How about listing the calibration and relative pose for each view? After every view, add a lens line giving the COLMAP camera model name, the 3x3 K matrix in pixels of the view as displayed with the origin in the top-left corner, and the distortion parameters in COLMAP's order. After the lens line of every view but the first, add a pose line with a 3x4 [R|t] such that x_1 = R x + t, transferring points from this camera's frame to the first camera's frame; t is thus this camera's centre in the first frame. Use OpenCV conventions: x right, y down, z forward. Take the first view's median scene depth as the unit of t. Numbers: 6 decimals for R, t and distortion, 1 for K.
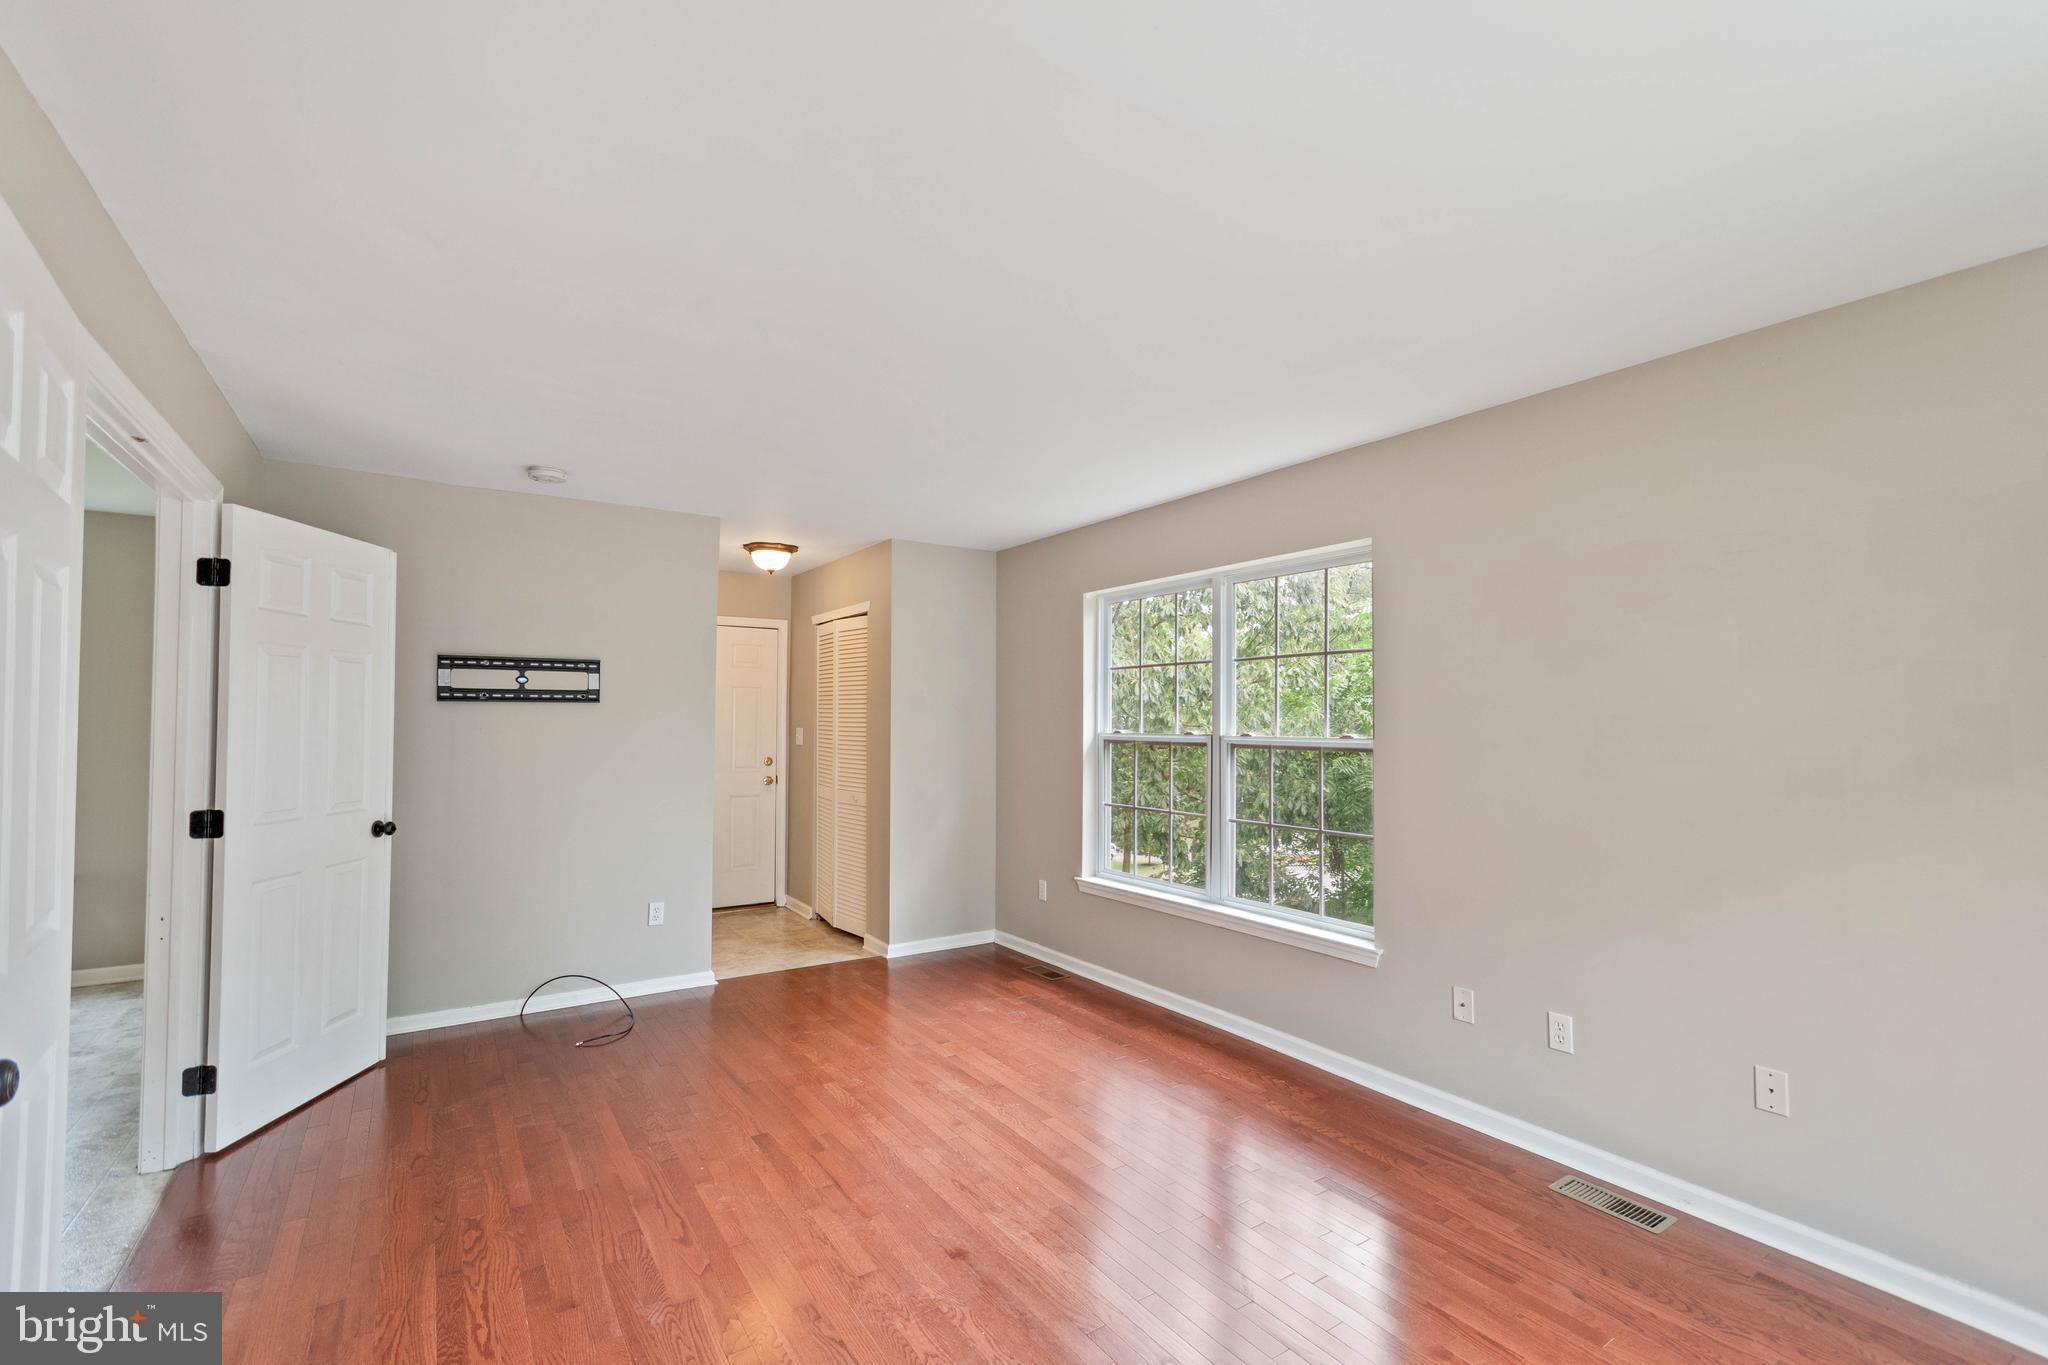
lens RADIAL K [[910.8, 0, 1028.9], [0, 910.8, 734.5], [0, 0, 1]] dist [0.010521, 0.000383]
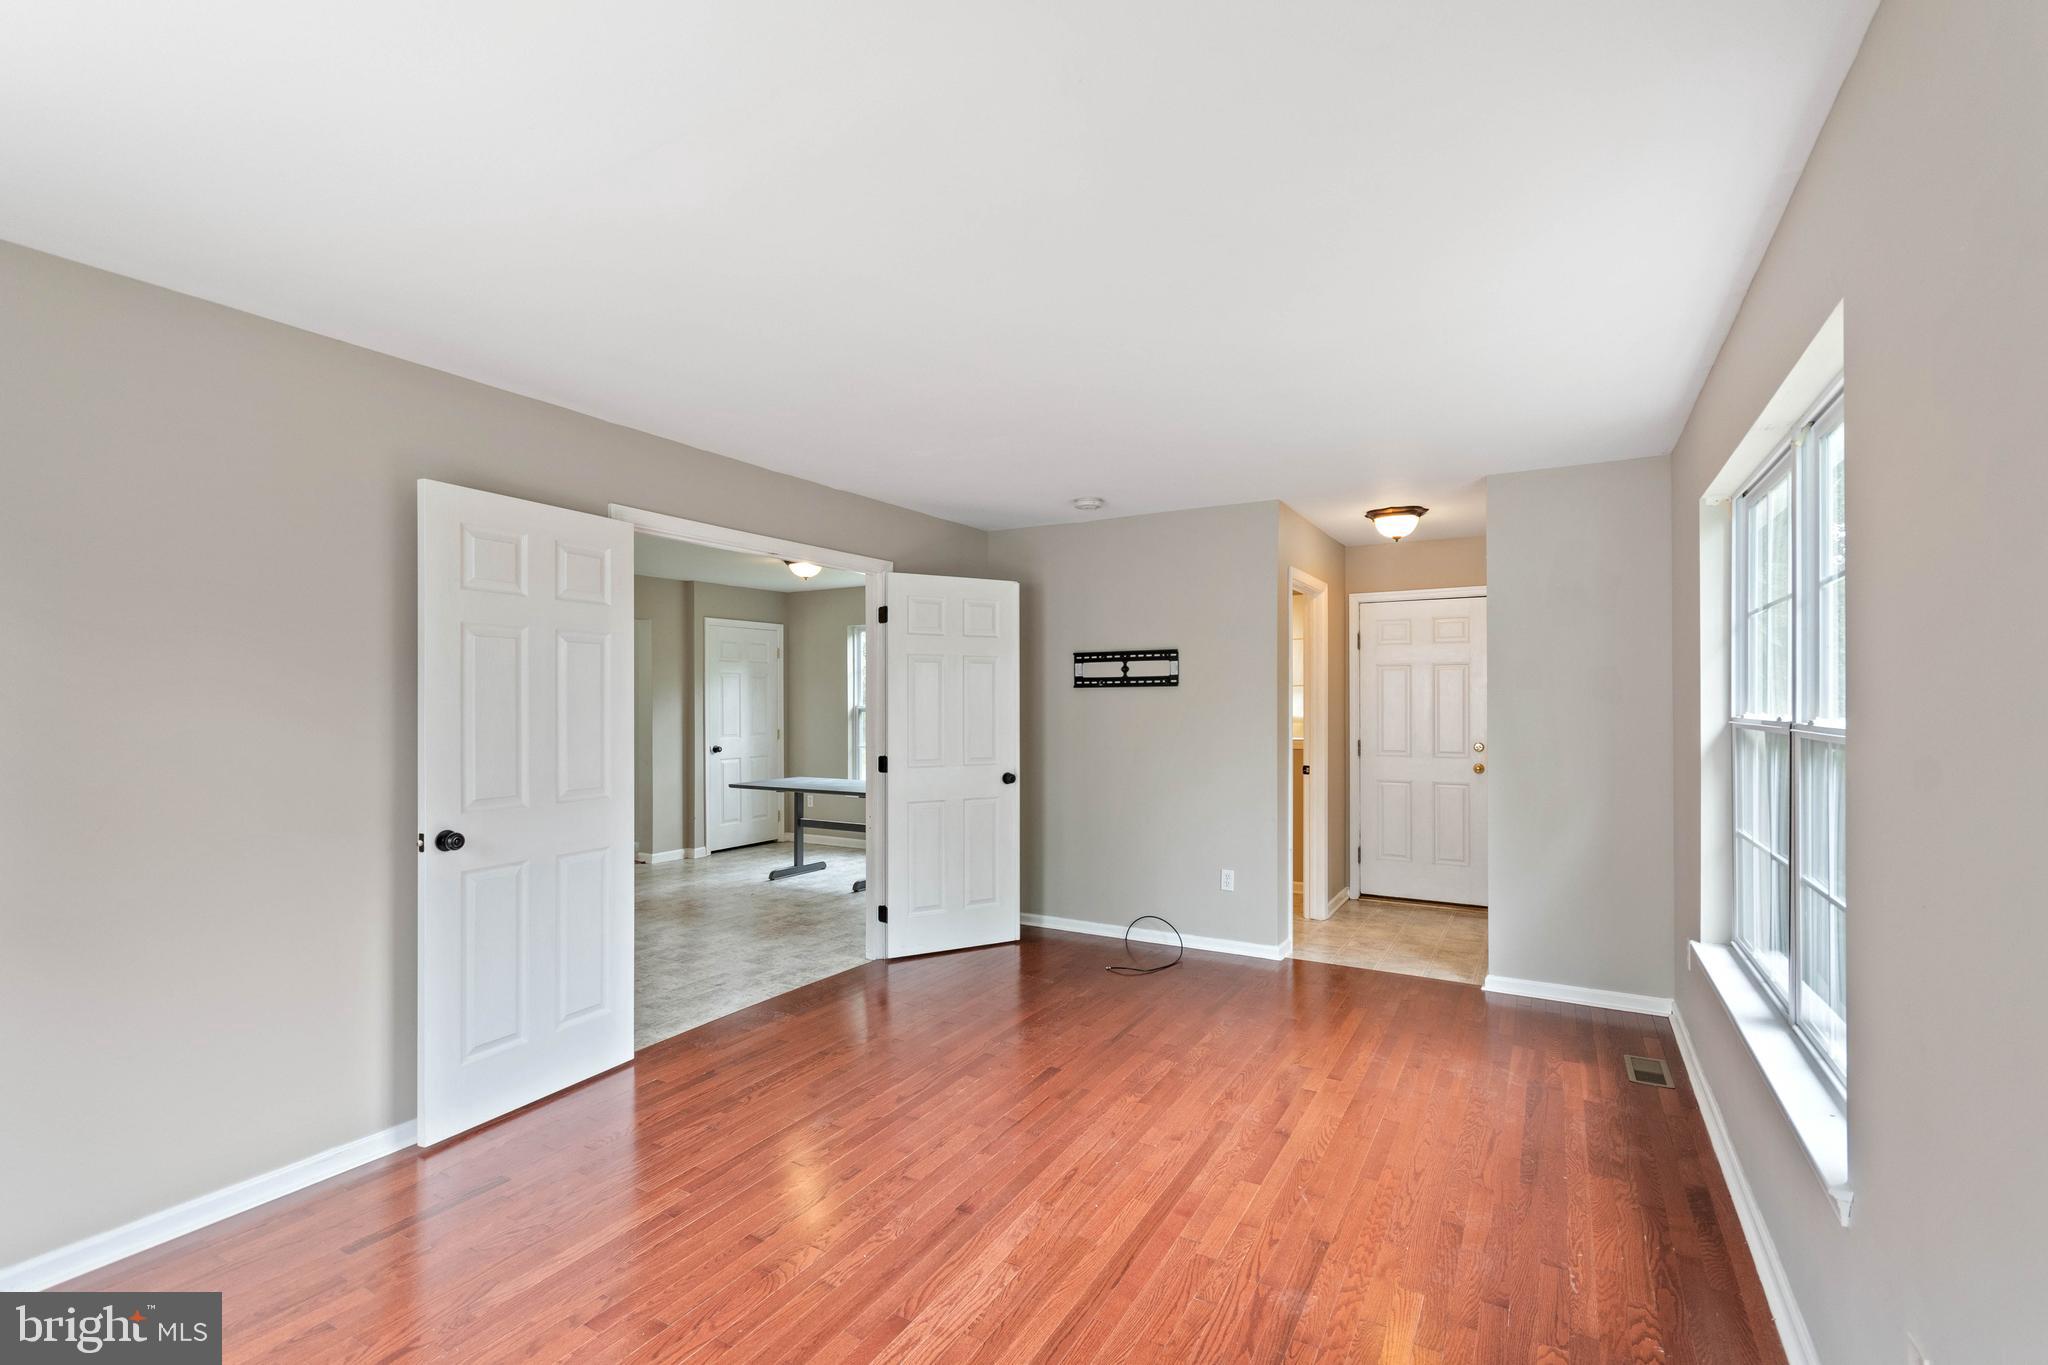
lens RADIAL K [[910.8, 0, 1028.9], [0, 910.8, 734.5], [0, 0, 1]] dist [0.010521, 0.000383]
pose [[0.439536, 0.027794, -0.897795, 0.502515], [-0.009353, 0.999609, 0.026367, -0.002773], [0.898176, -0.003193, 0.439624, 0.345597]]
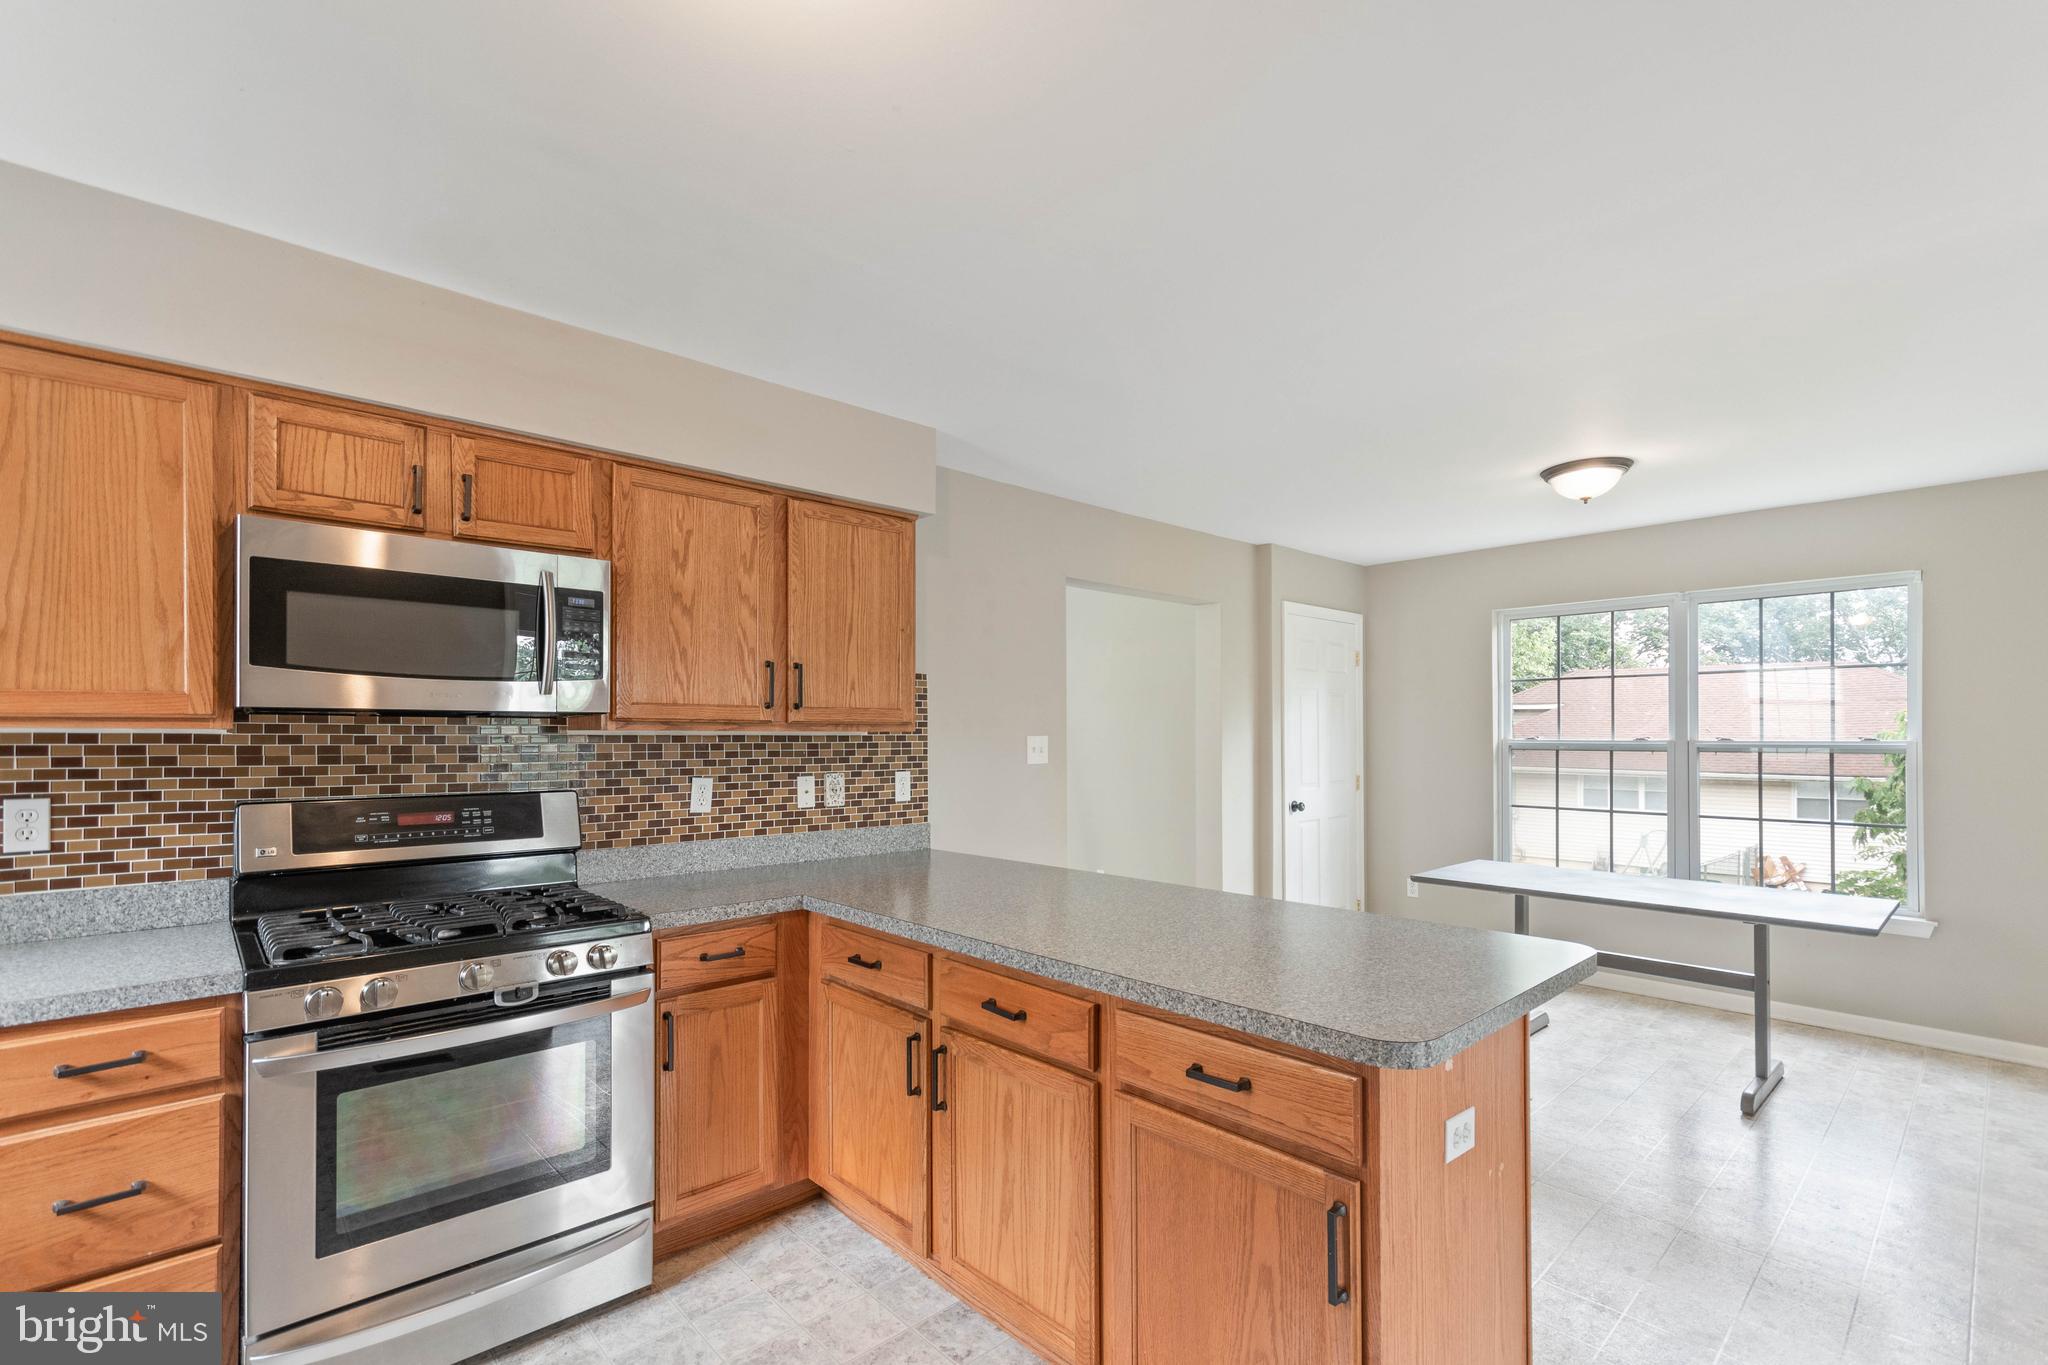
lens RADIAL K [[910.8, 0, 1028.9], [0, 910.8, 734.5], [0, 0, 1]] dist [0.010521, 0.000383]
pose [[0.161735, -0.003660, -0.986827, -0.407281], [-0.010980, 0.999925, -0.005508, 0.000185], [0.986773, 0.011726, 0.161683, 0.027996]]
